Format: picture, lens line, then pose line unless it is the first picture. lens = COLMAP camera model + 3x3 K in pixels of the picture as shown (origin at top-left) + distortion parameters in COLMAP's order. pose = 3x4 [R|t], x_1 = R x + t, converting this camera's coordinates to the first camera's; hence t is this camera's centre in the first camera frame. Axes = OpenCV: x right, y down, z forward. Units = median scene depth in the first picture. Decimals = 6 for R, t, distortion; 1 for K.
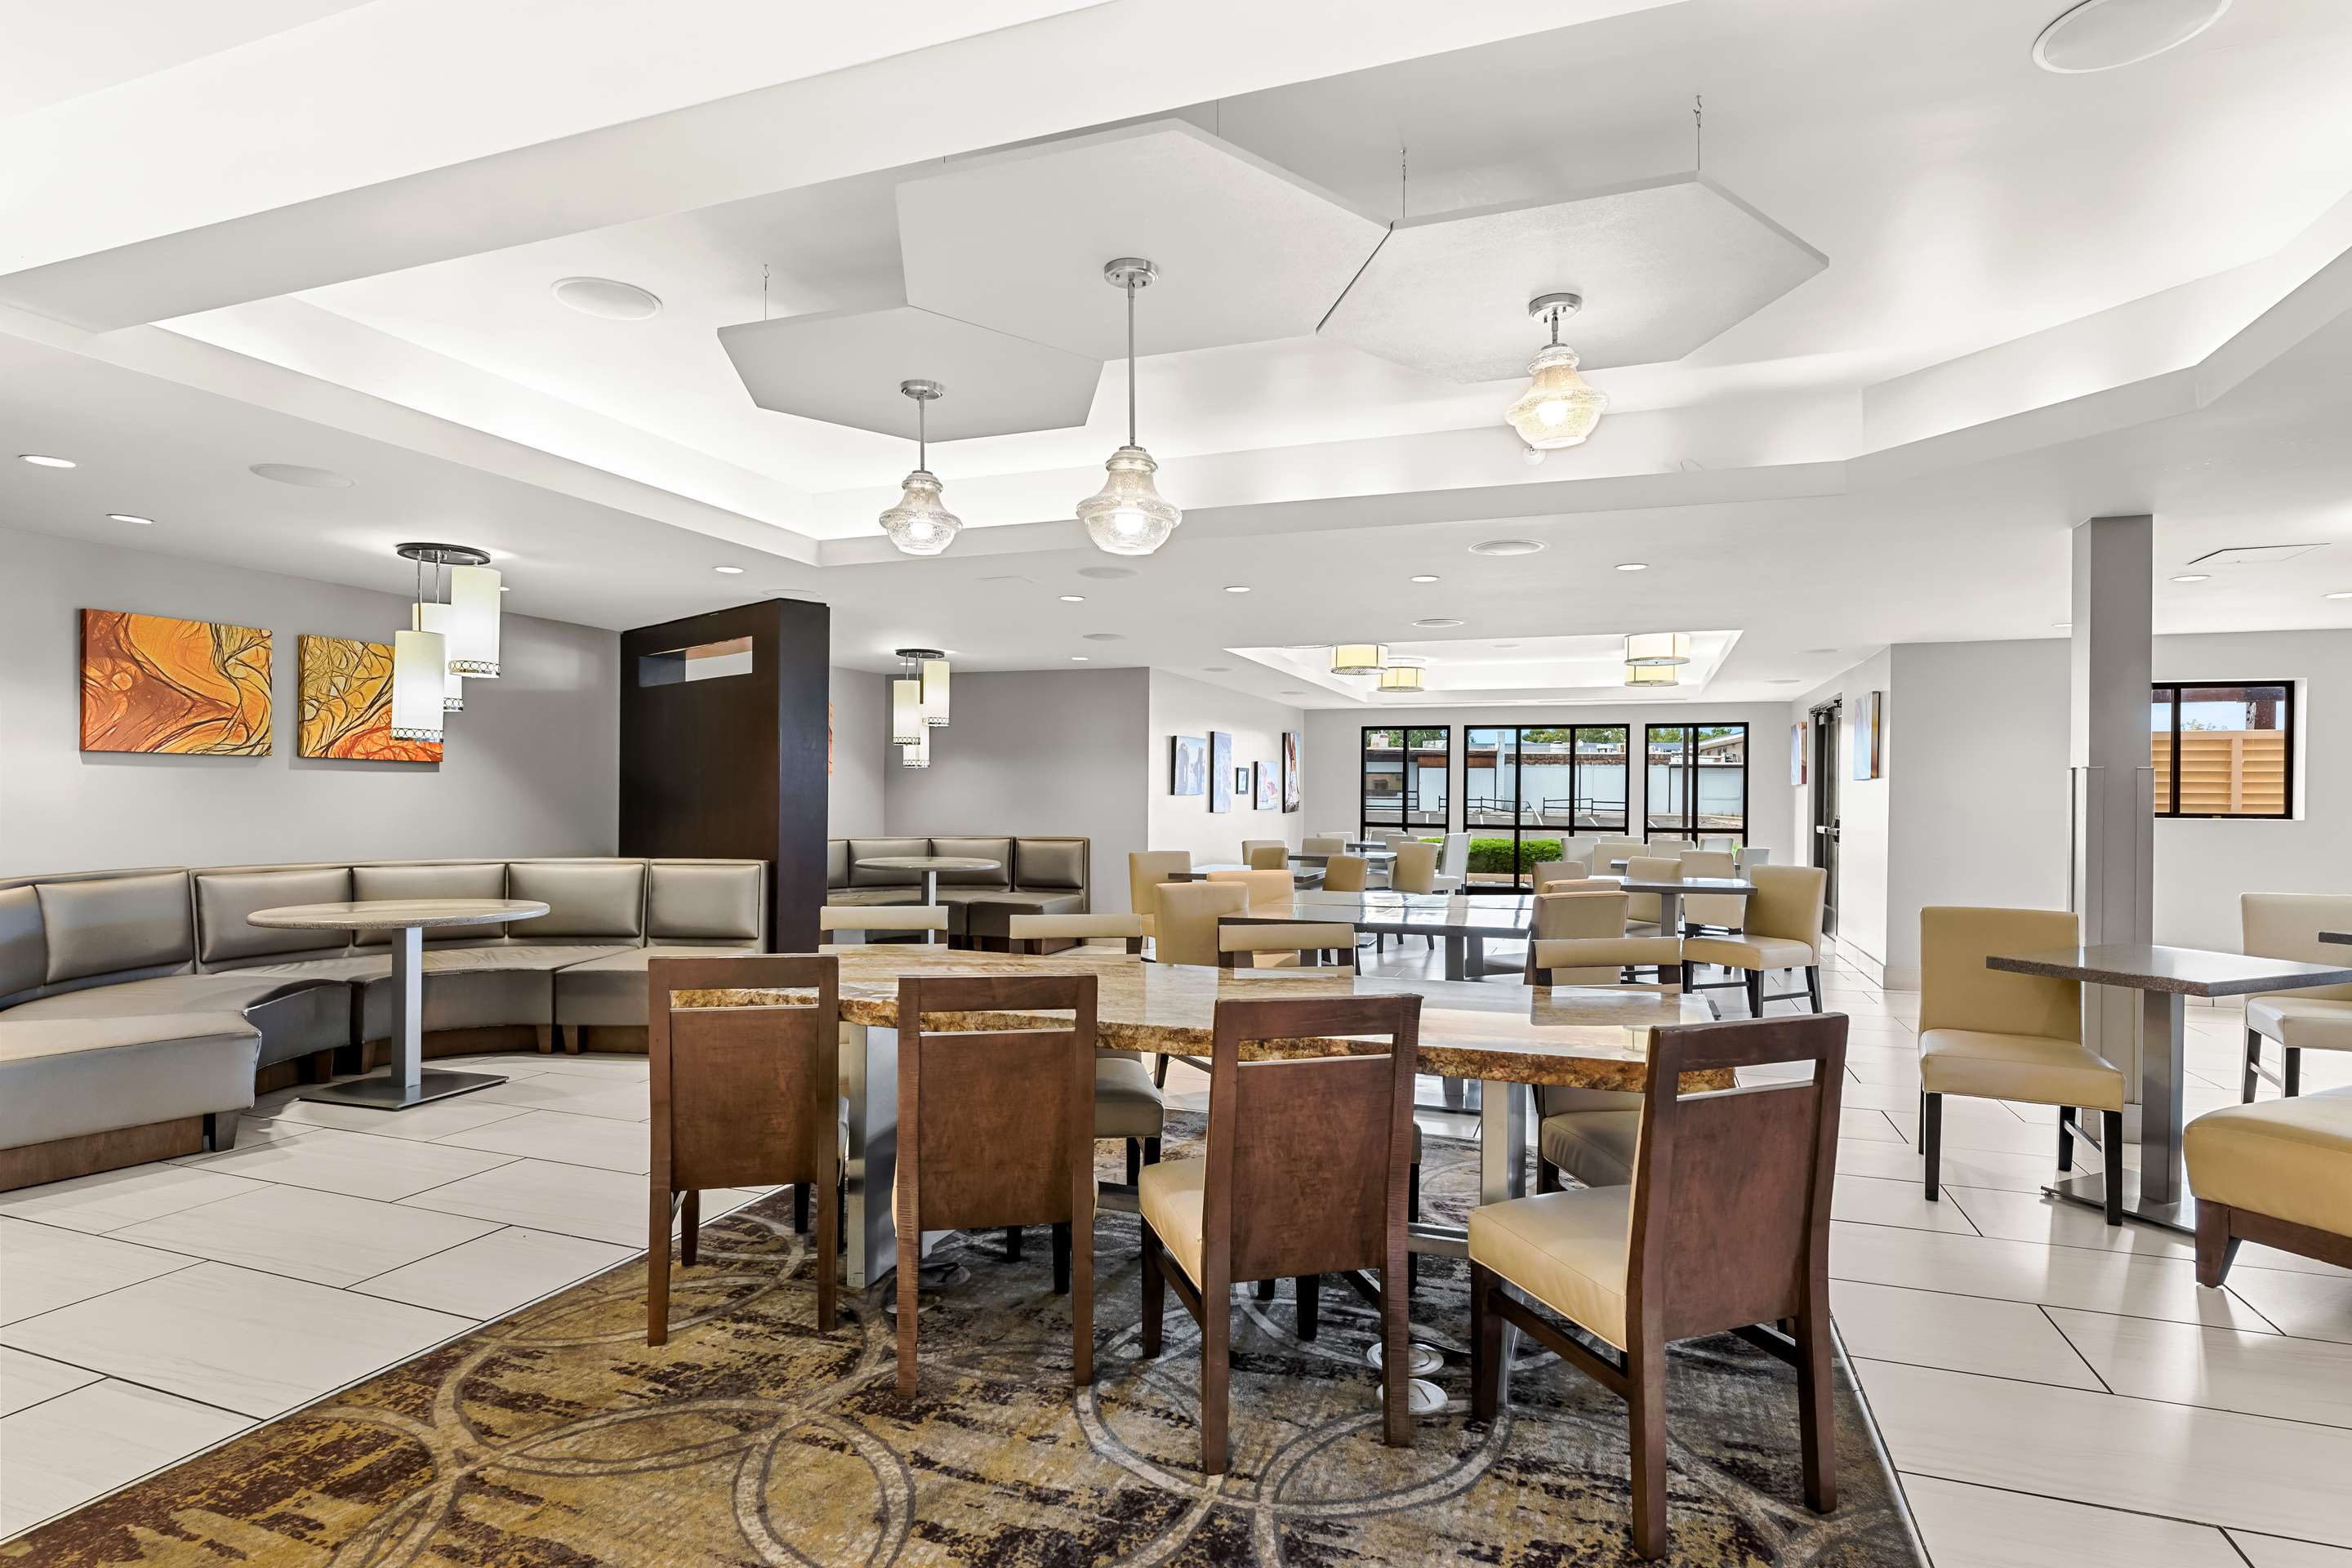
lens RADIAL K [[1220.2, 0, 1177.3], [0, 1220.2, 794.2], [0, 0, 1]] dist [0.000744, 0.000135]
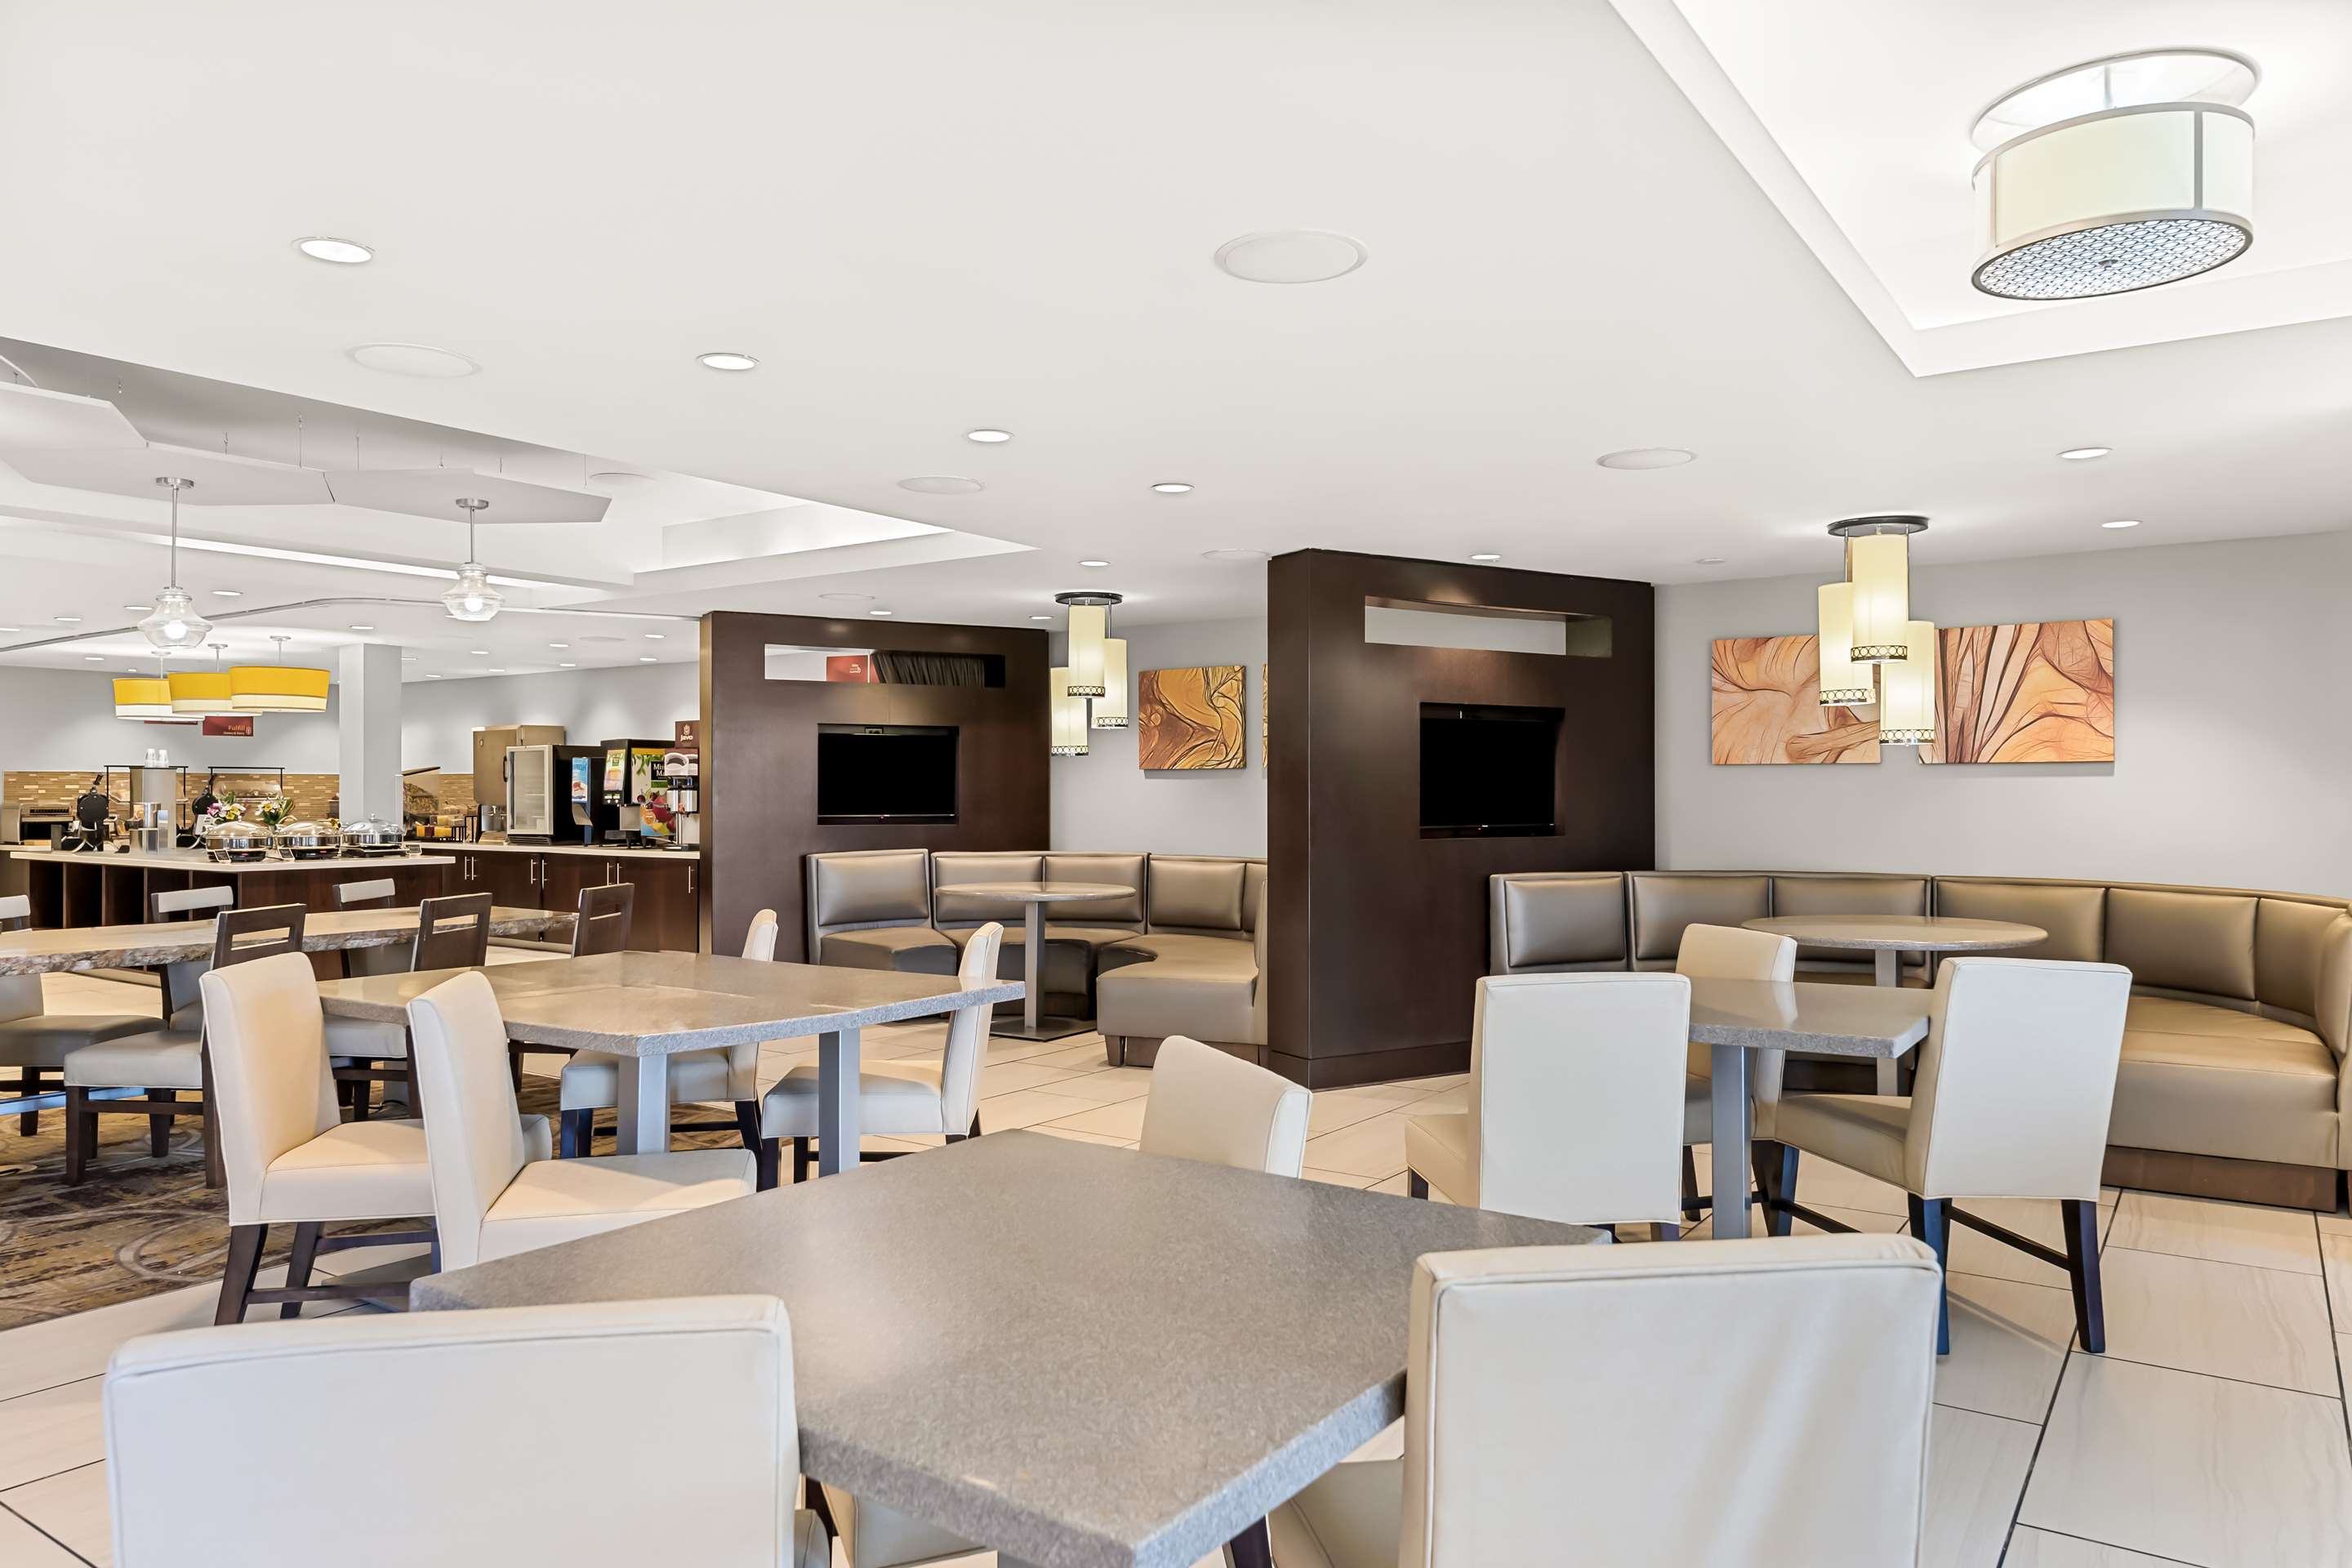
lens RADIAL K [[1561.8, 0, 1177.2], [0, 1561.8, 791.9], [0, 0, 1]] dist [-0.000649, -0.000023]
pose [[-0.243259, -0.017173, -0.969809, 0.821083], [-0.001791, 0.999850, -0.017256, 0.019824], [0.969960, -0.002460, -0.243253, 1.397924]]
